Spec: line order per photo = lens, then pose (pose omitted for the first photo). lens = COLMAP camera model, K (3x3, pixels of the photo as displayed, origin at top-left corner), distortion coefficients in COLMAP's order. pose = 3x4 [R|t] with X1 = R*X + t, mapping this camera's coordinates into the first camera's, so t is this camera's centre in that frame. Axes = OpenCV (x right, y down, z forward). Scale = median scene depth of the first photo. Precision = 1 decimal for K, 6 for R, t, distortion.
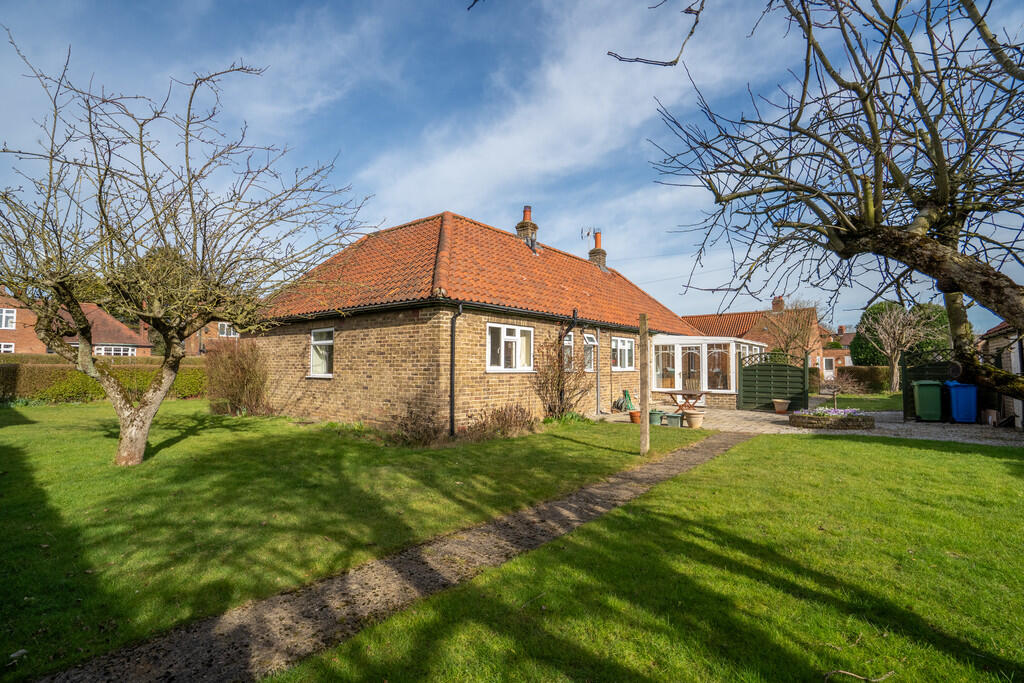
lens RADIAL K [[475.4, 0, 514.3], [0, 475.4, 342.9], [0, 0, 1]] dist [-0.063172, 0.026075]
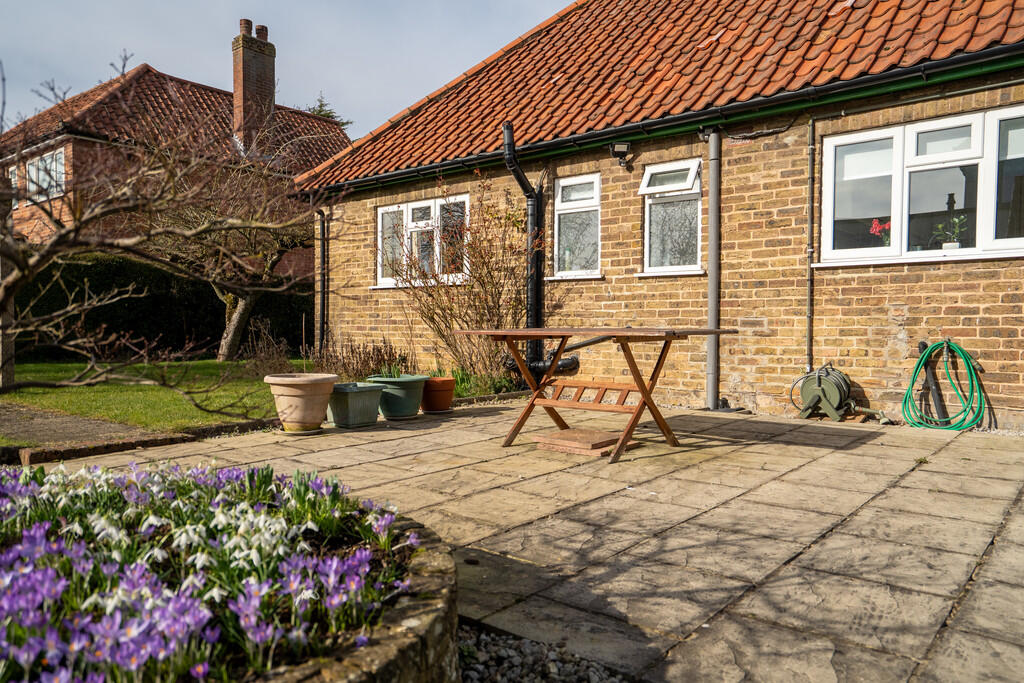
lens RADIAL K [[725.0, 0, 514.0], [0, 725.0, 346.6], [0, 0, 1]] dist [-0.029144, 0.075408]
pose [[-0.006053, 0.029626, -0.999543, 0.828688], [0.053418, 0.998143, 0.029261, 0.111507], [0.998554, -0.053216, -0.007625, 1.091114]]
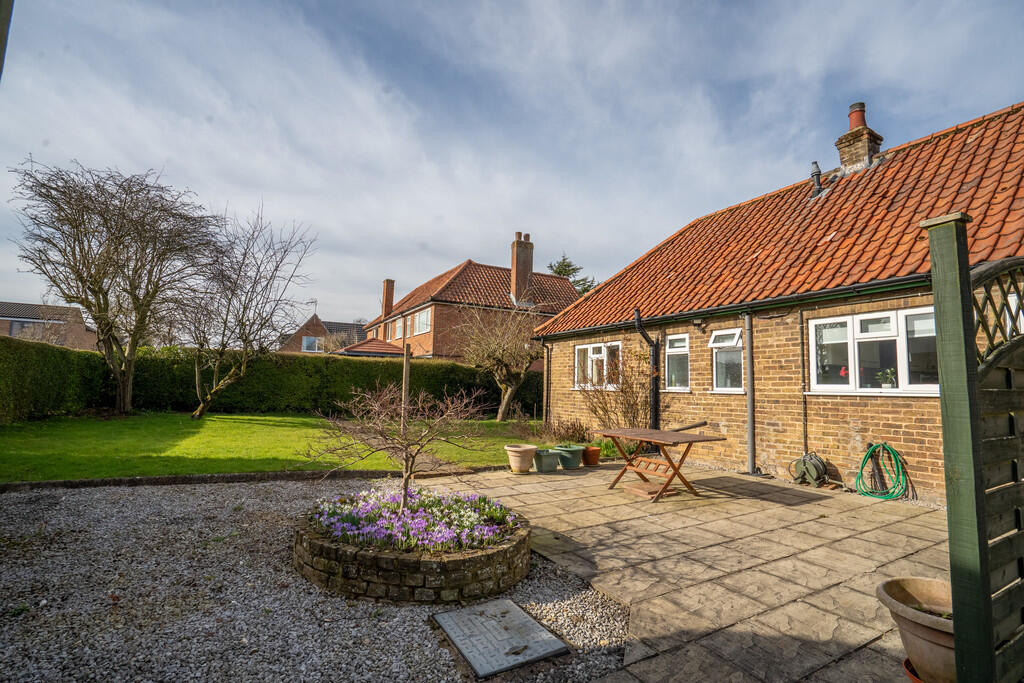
lens RADIAL K [[475.4, 0, 514.3], [0, 475.4, 342.9], [0, 0, 1]] dist [-0.063172, 0.026075]
pose [[-0.367897, -0.091685, -0.925335, 0.985790], [0.034416, 0.993103, -0.112083, 0.068309], [0.929229, -0.073082, -0.362204, 1.187957]]
